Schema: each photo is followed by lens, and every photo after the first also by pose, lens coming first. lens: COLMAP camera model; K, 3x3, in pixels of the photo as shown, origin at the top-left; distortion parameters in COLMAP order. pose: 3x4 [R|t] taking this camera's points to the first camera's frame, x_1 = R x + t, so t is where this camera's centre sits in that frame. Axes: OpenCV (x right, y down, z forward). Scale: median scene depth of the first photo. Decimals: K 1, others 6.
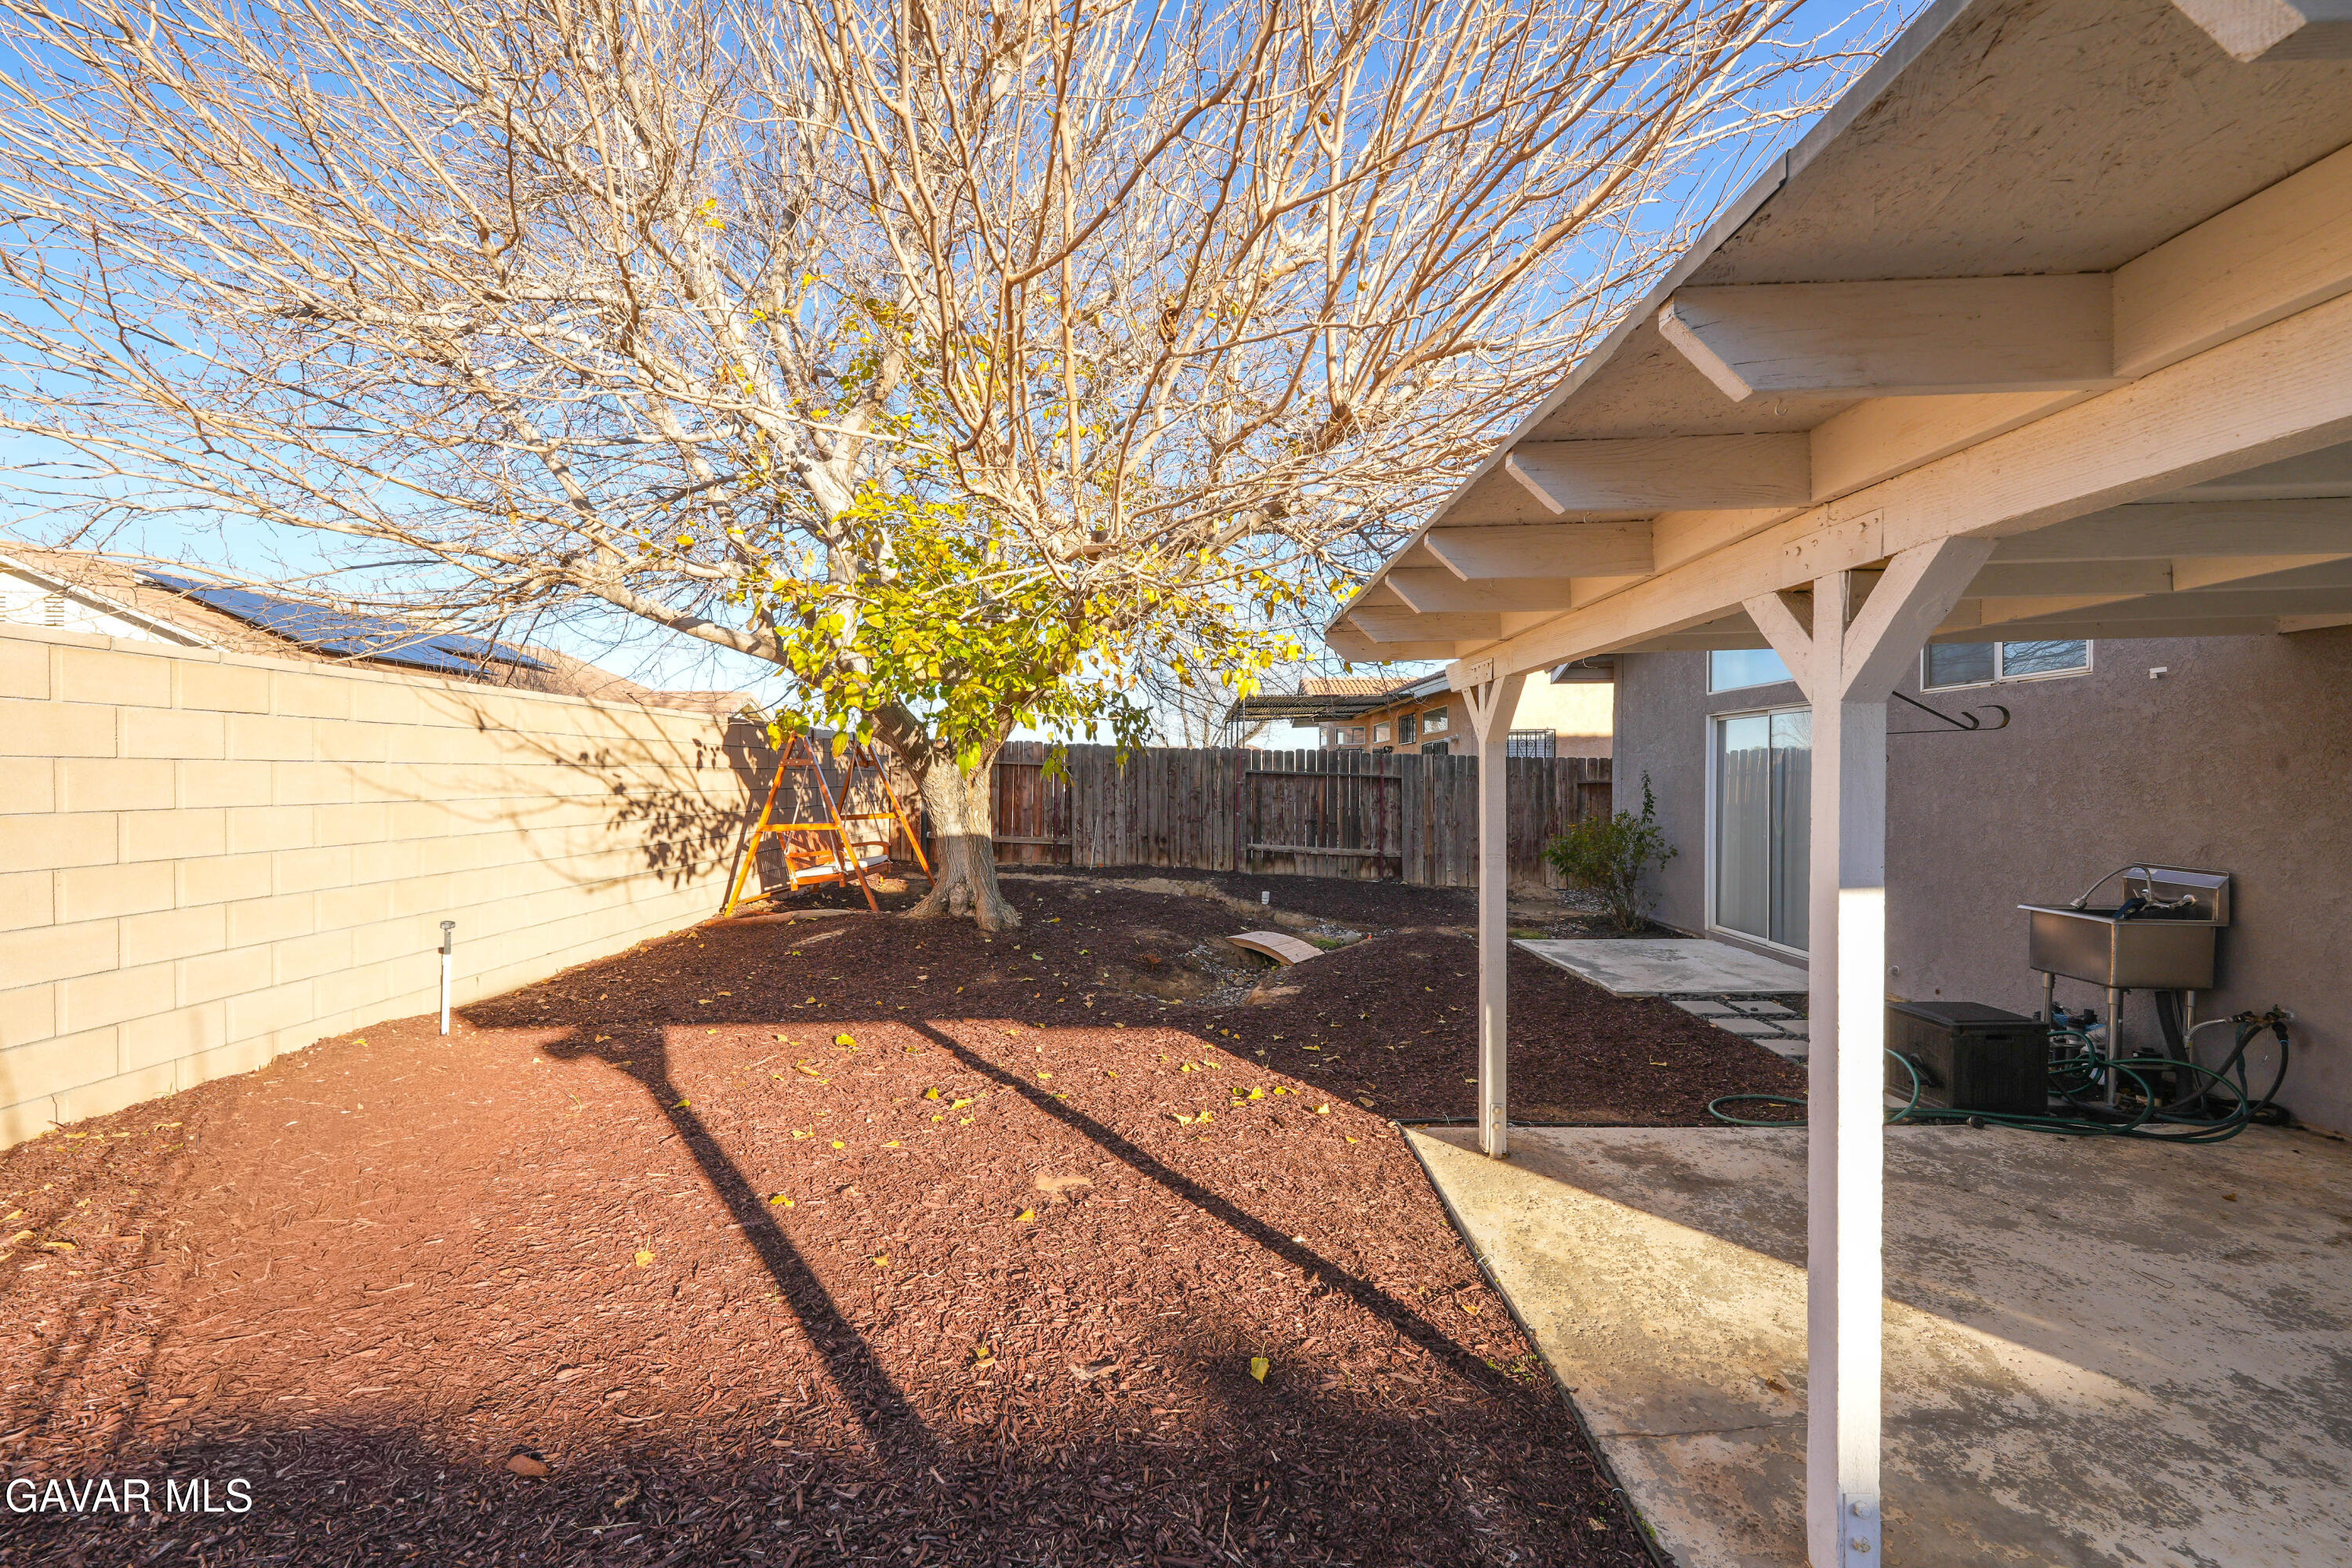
lens RADIAL K [[944.7, 0, 1167.3], [0, 944.7, 787.7], [0, 0, 1]] dist [0.000627, 0.000306]
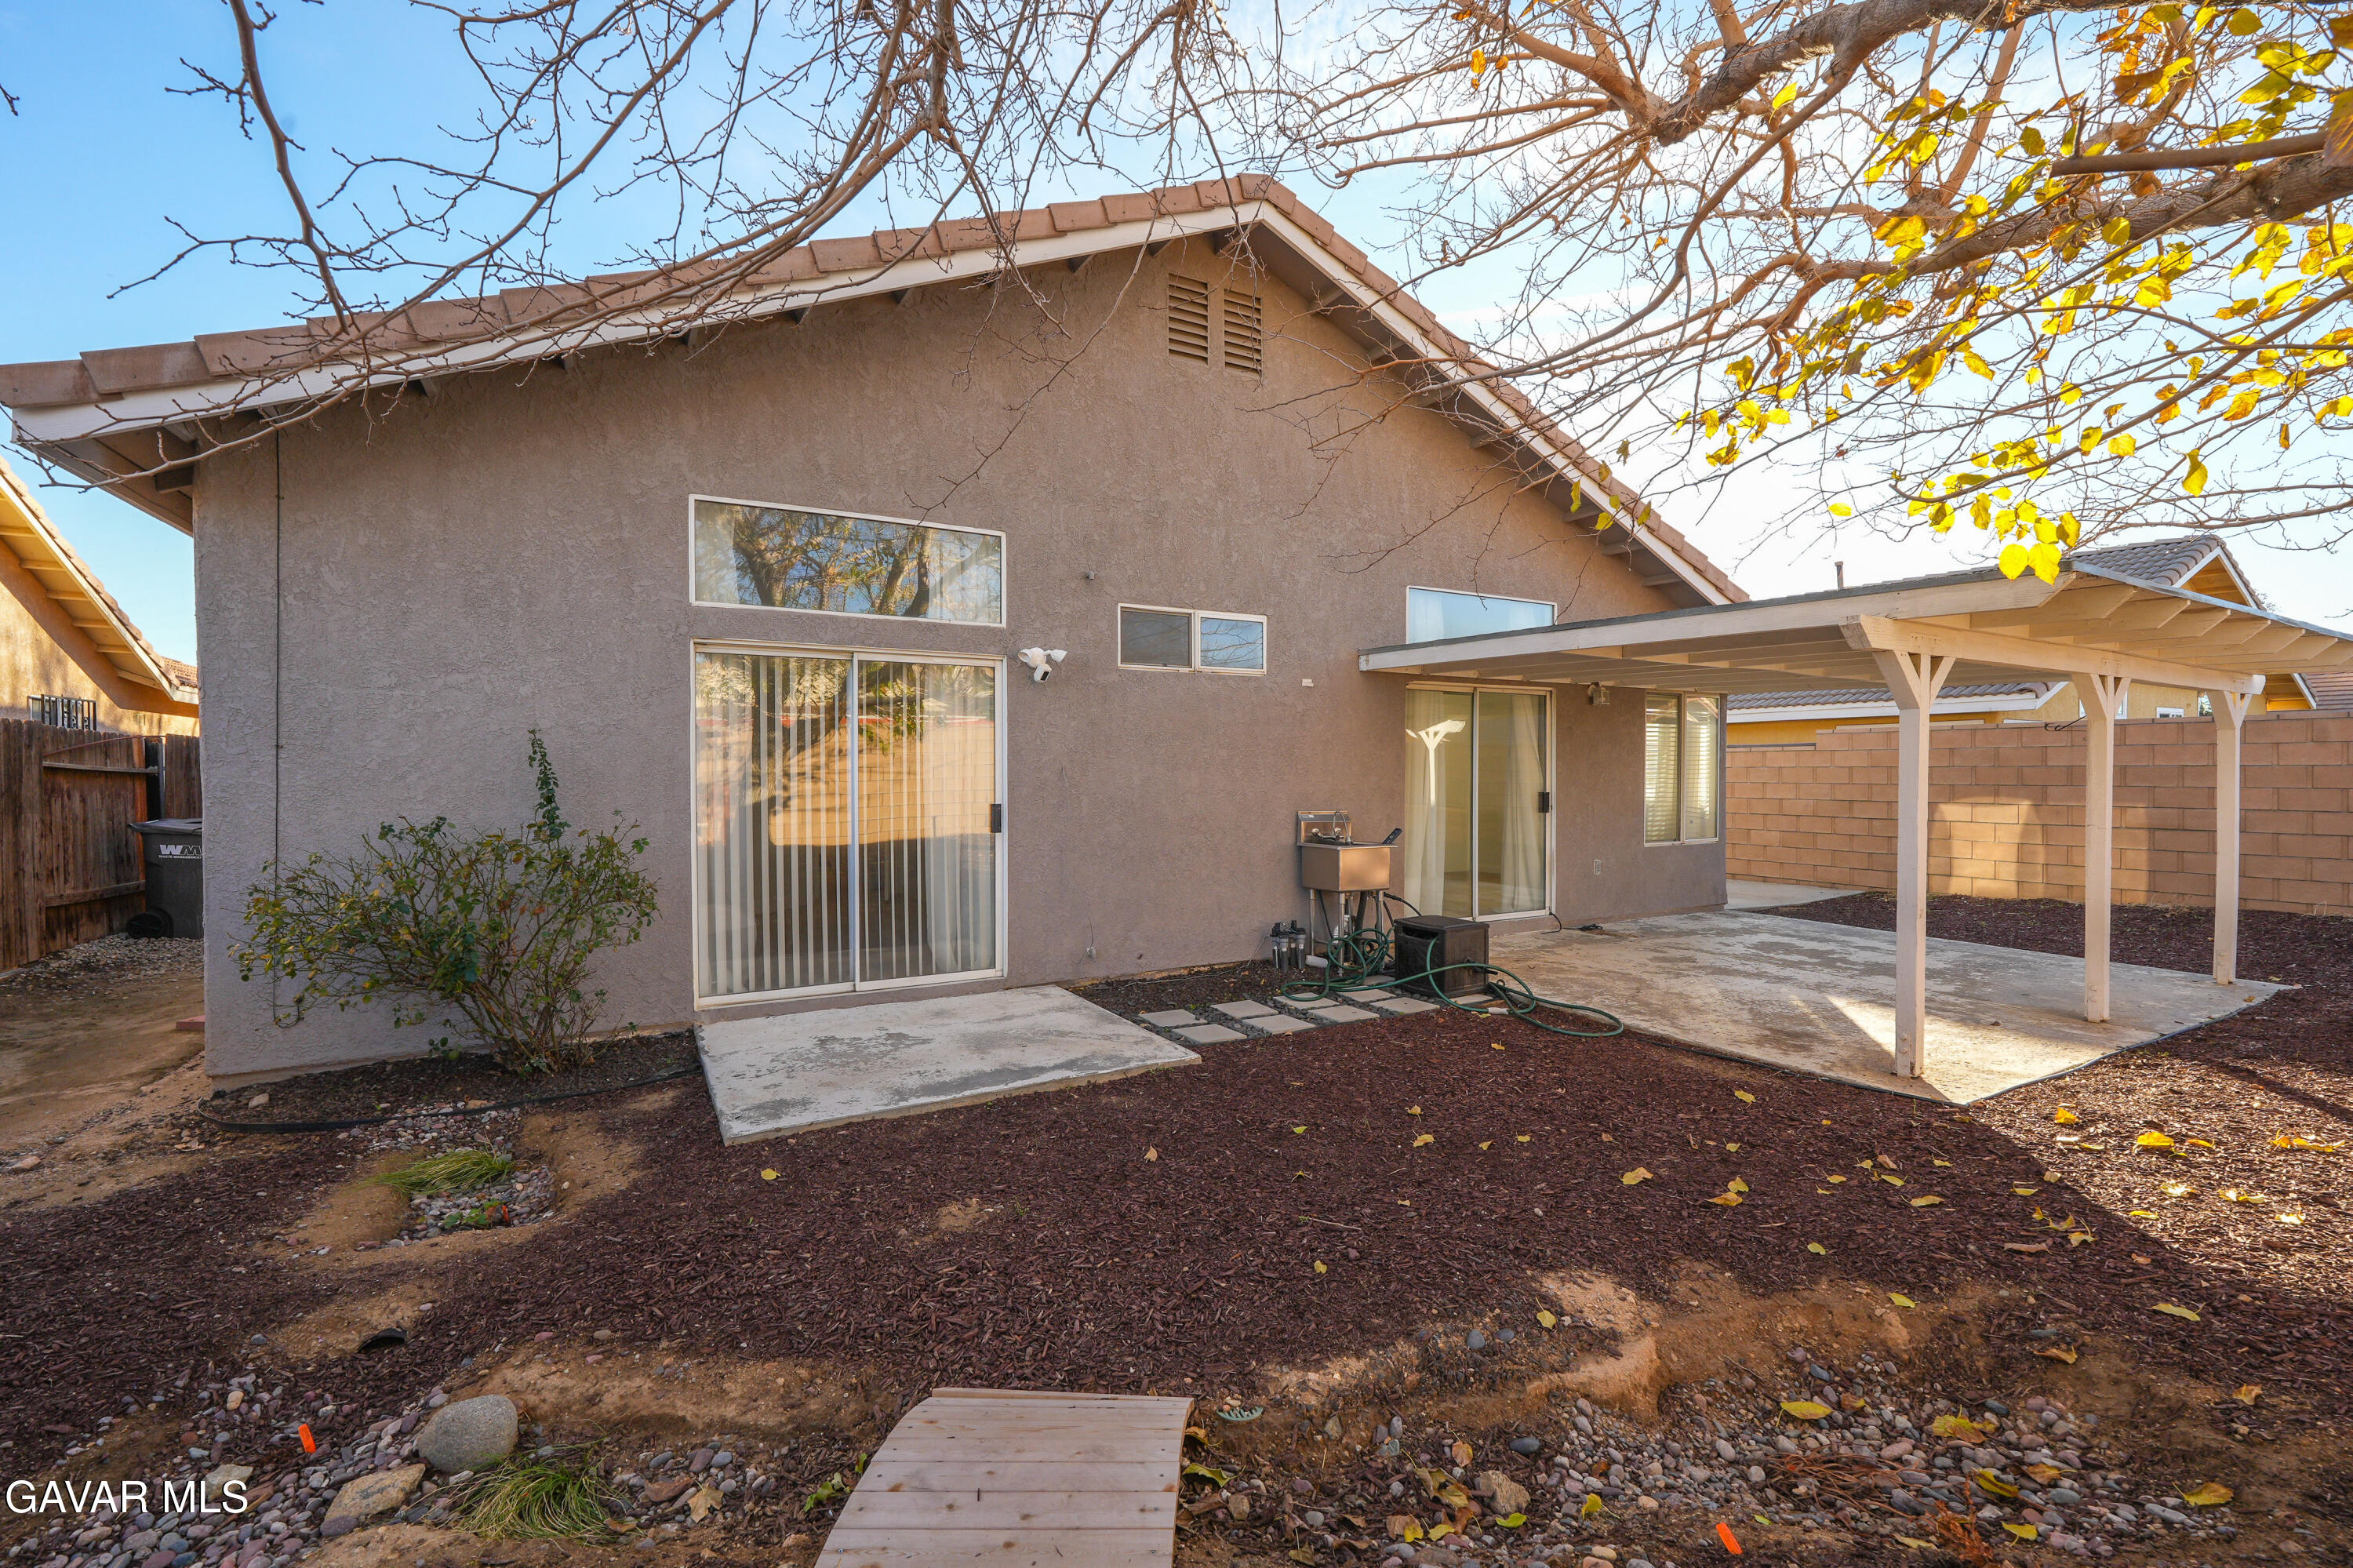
lens RADIAL K [[945.2, 0, 1167.8], [0, 945.2, 787.7], [0, 0, 1]] dist [0.000627, 0.000306]
pose [[-0.514542, -0.015904, 0.857317, -0.122047], [0.007502, 0.999706, 0.023047, 0.006893], [-0.857432, 0.018290, -0.514272, 1.952062]]
